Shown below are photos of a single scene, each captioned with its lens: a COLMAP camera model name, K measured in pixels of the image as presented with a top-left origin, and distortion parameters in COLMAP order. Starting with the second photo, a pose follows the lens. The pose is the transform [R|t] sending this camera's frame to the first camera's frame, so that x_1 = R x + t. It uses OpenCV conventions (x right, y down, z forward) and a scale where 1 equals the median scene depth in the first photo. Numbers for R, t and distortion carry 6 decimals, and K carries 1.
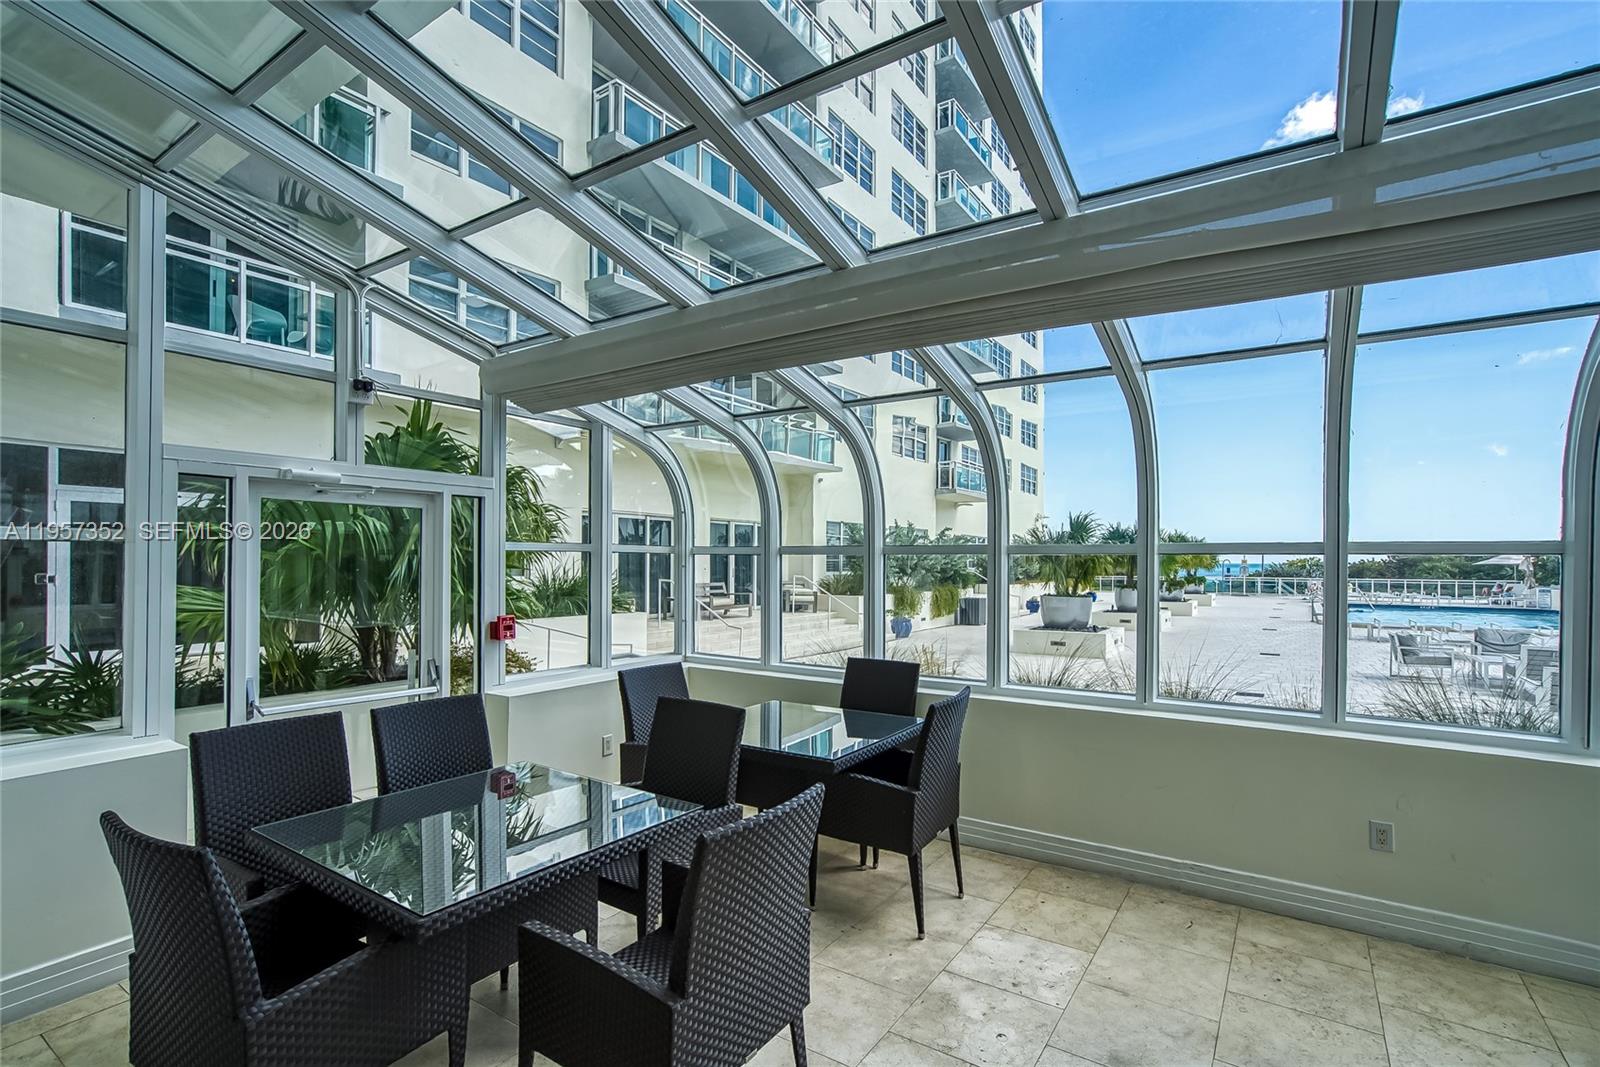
lens RADIAL K [[748.2, 0, 797.6], [0, 748.2, 520.3], [0, 0, 1]] dist [0.000012, 0.000452]
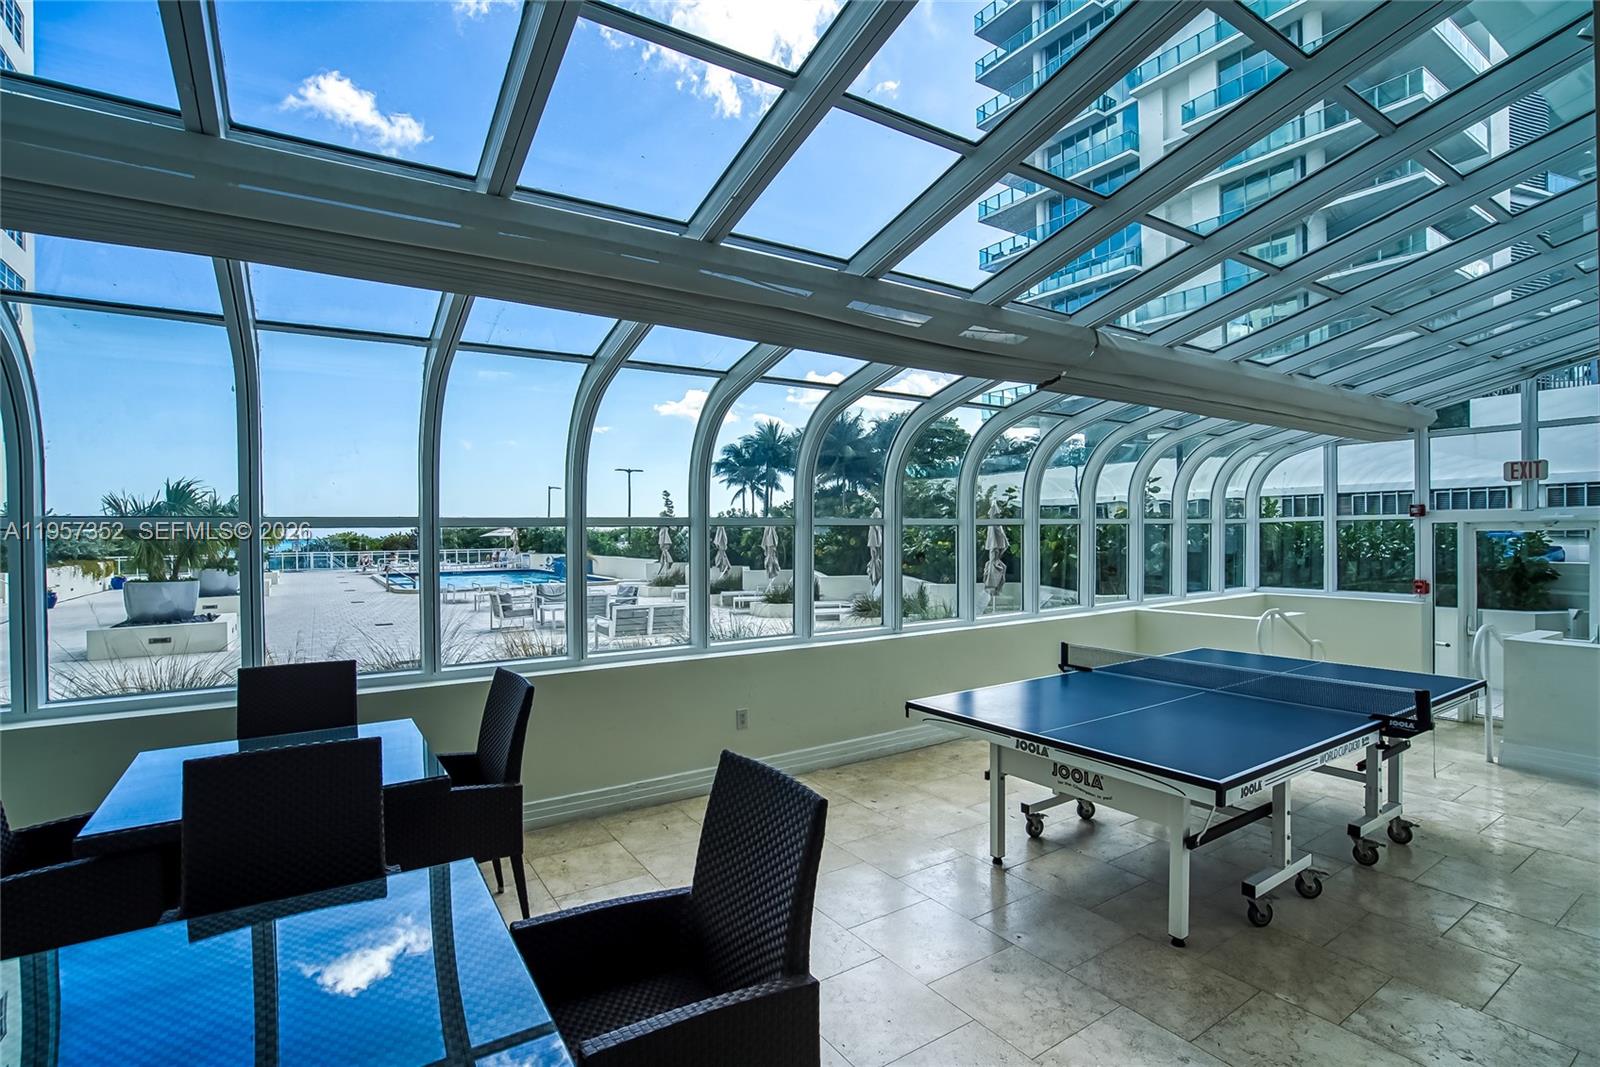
lens RADIAL K [[755.5, 0, 794.6], [0, 755.5, 523.1], [0, 0, 1]] dist [-0.058986, -0.000215]
pose [[0.393626, 0.001828, 0.919269, -0.093420], [-0.035675, 0.999275, 0.013289, 0.001941], [-0.918578, -0.038026, 0.393406, 0.057829]]
